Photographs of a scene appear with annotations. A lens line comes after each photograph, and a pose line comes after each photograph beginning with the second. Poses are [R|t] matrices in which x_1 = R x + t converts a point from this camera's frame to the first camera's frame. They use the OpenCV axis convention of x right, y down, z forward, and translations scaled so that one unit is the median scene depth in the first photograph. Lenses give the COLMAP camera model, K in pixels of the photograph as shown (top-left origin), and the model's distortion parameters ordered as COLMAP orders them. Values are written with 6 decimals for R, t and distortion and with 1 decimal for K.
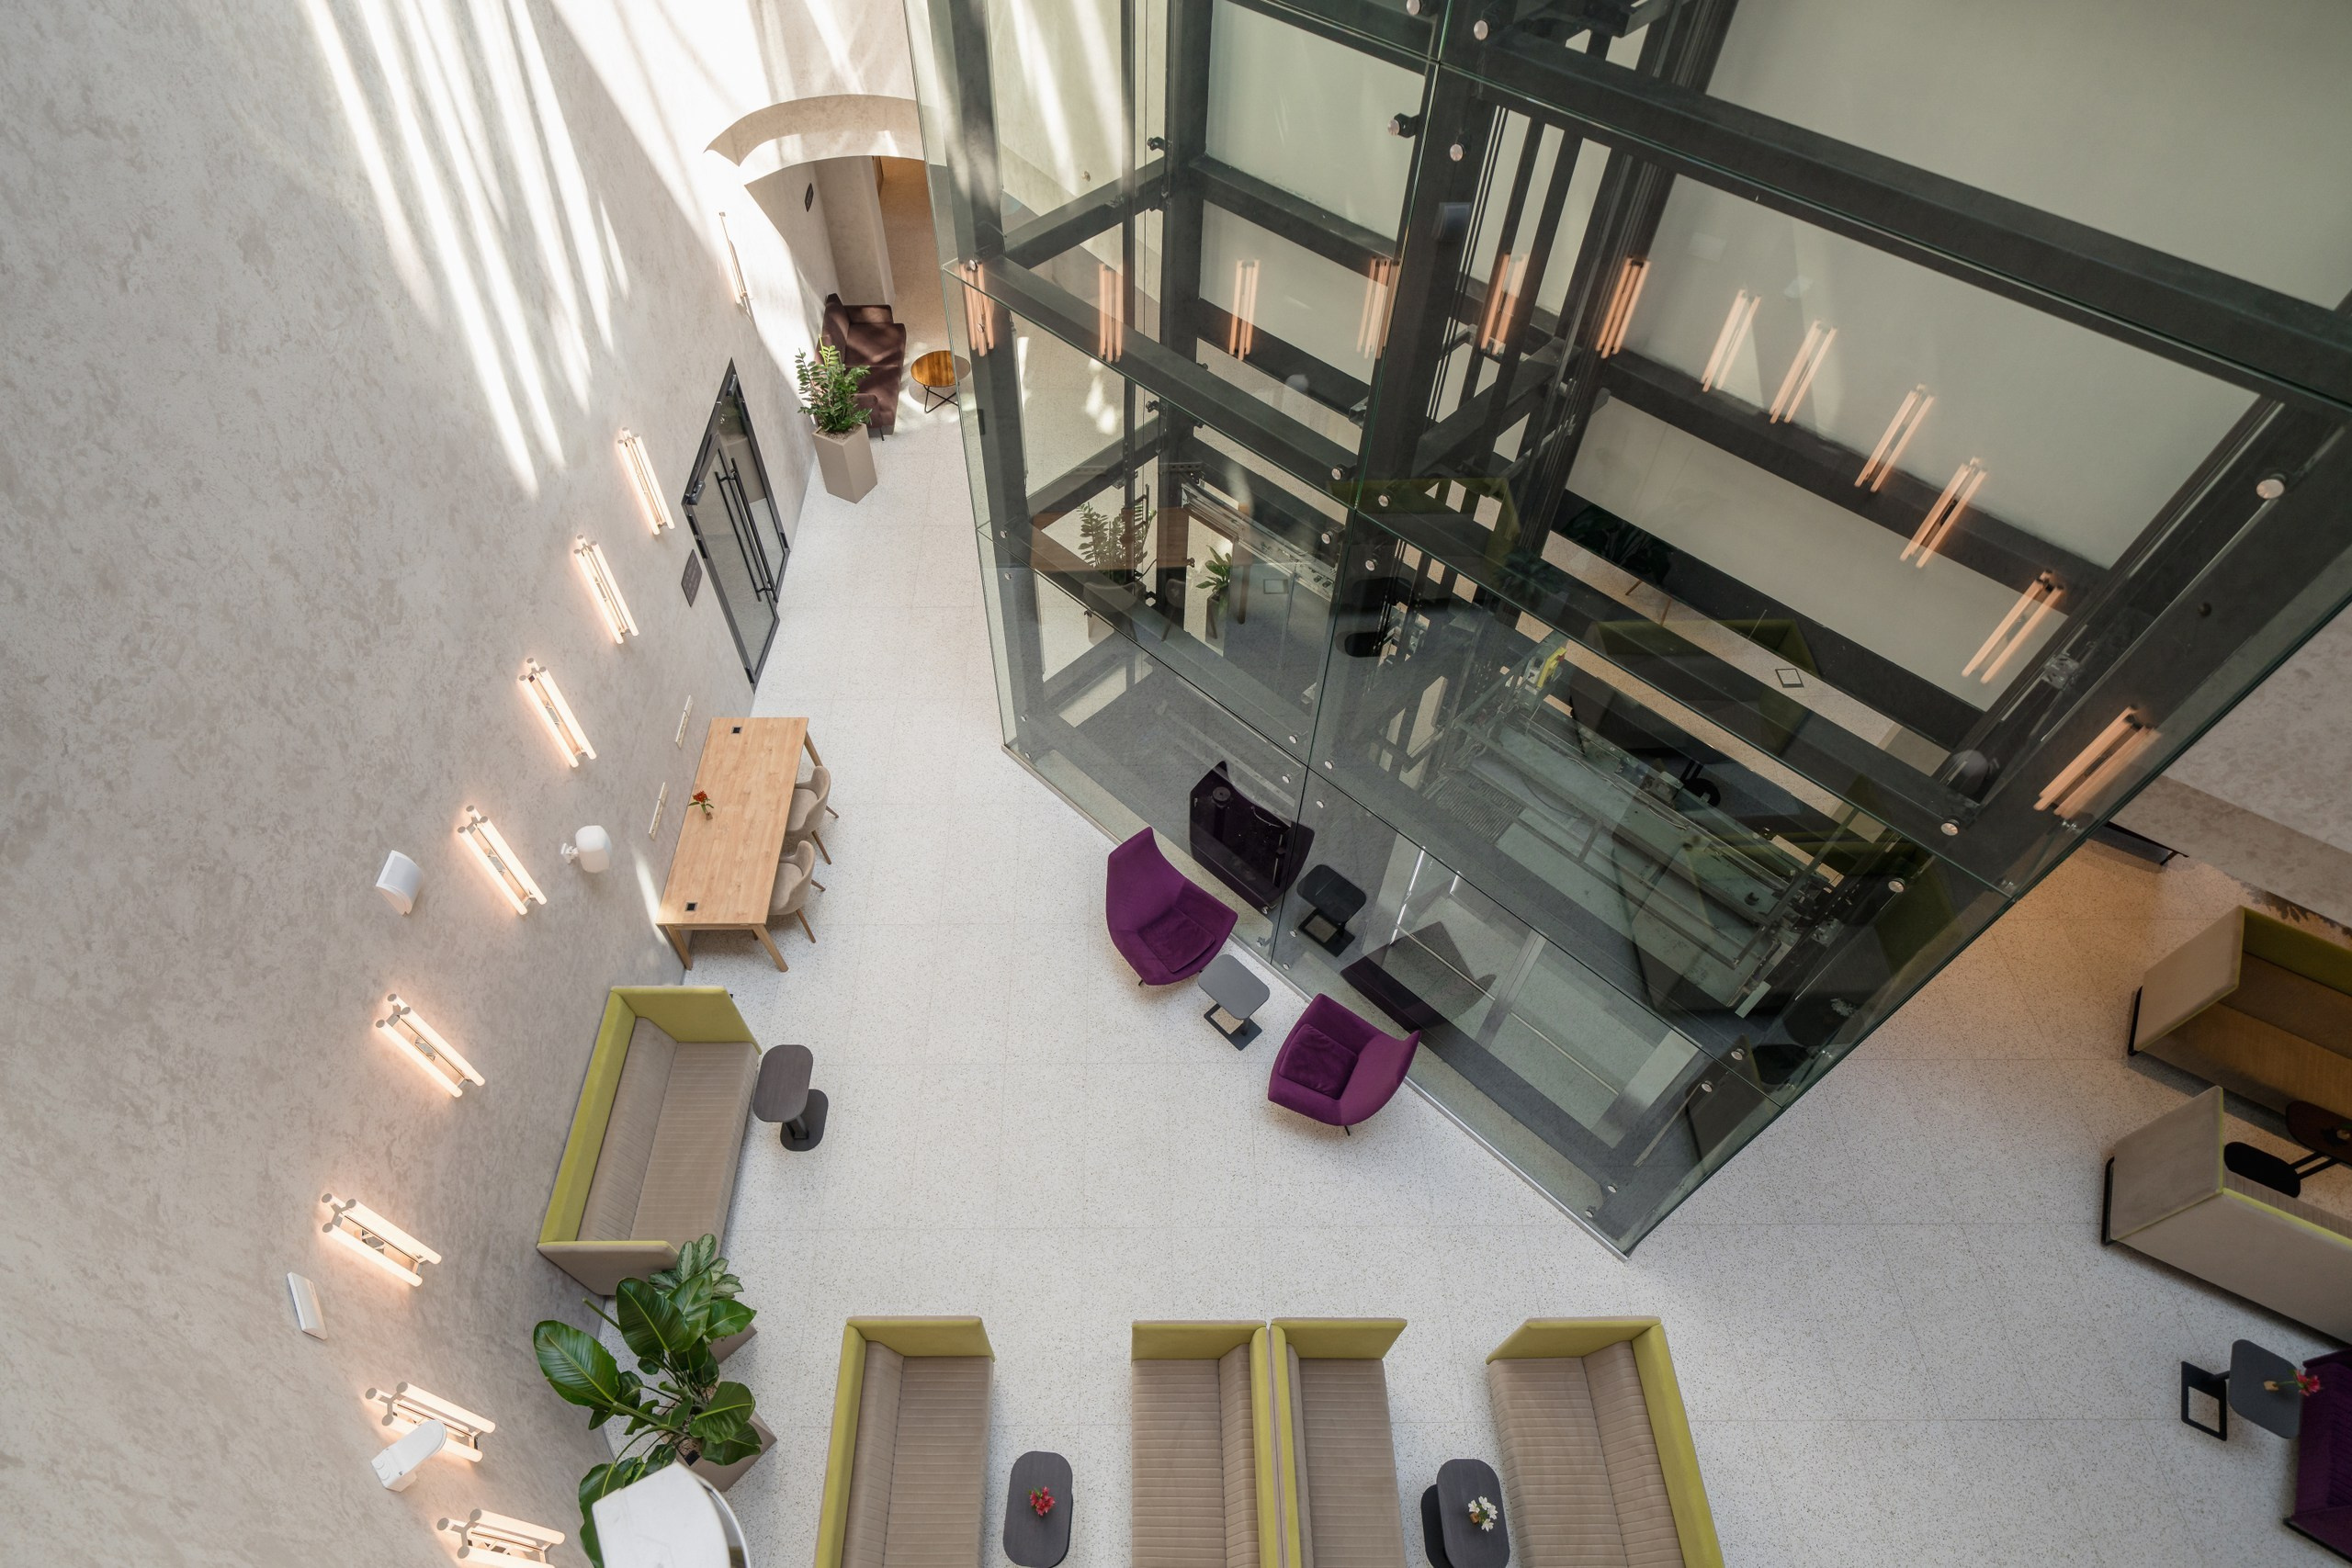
lens RADIAL K [[1174.7, 0, 1176.0], [0, 1174.7, 784.0], [0, 0, 1]] dist [-0.000862, -0.000314]
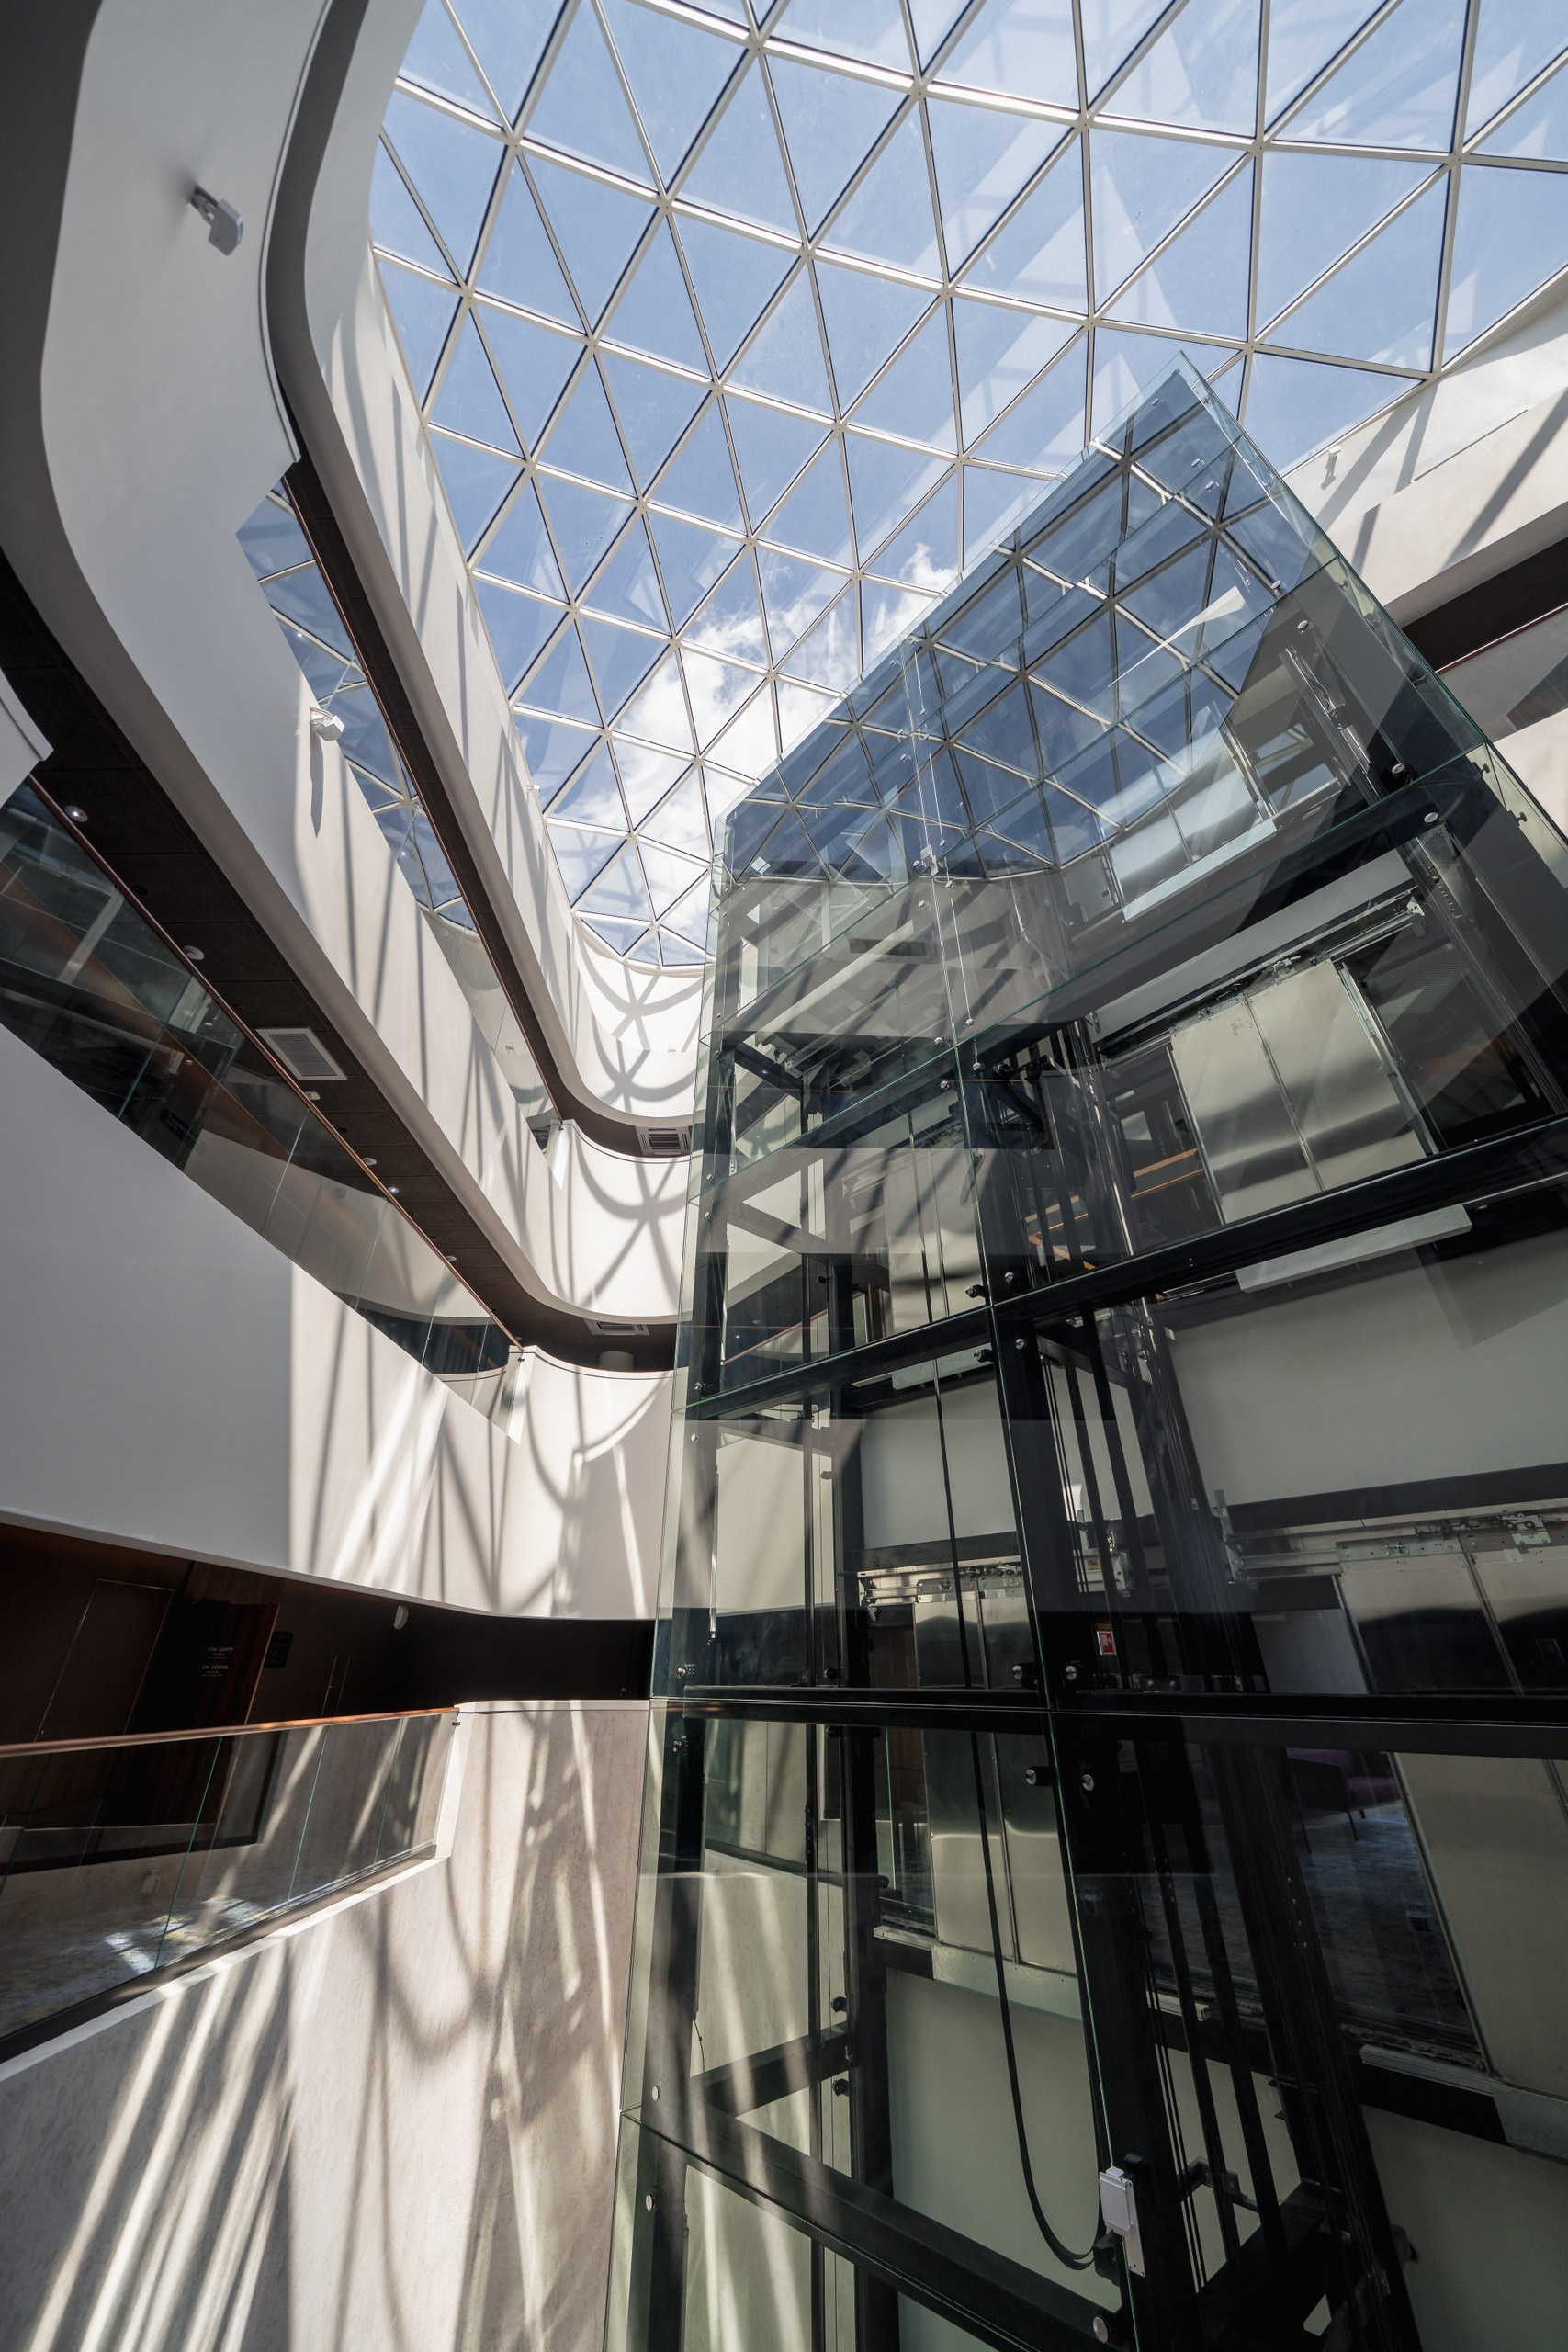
lens RADIAL K [[810.6, 0, 784.0], [0, 810.6, 1176.0], [0, 0, 1]] dist [-0.001461, -0.000146]
pose [[0.998229, -0.050069, -0.032131, -0.006419], [-0.025849, 0.121411, -0.992266, 0.134037], [0.053583, 0.991339, 0.119901, 0.175769]]
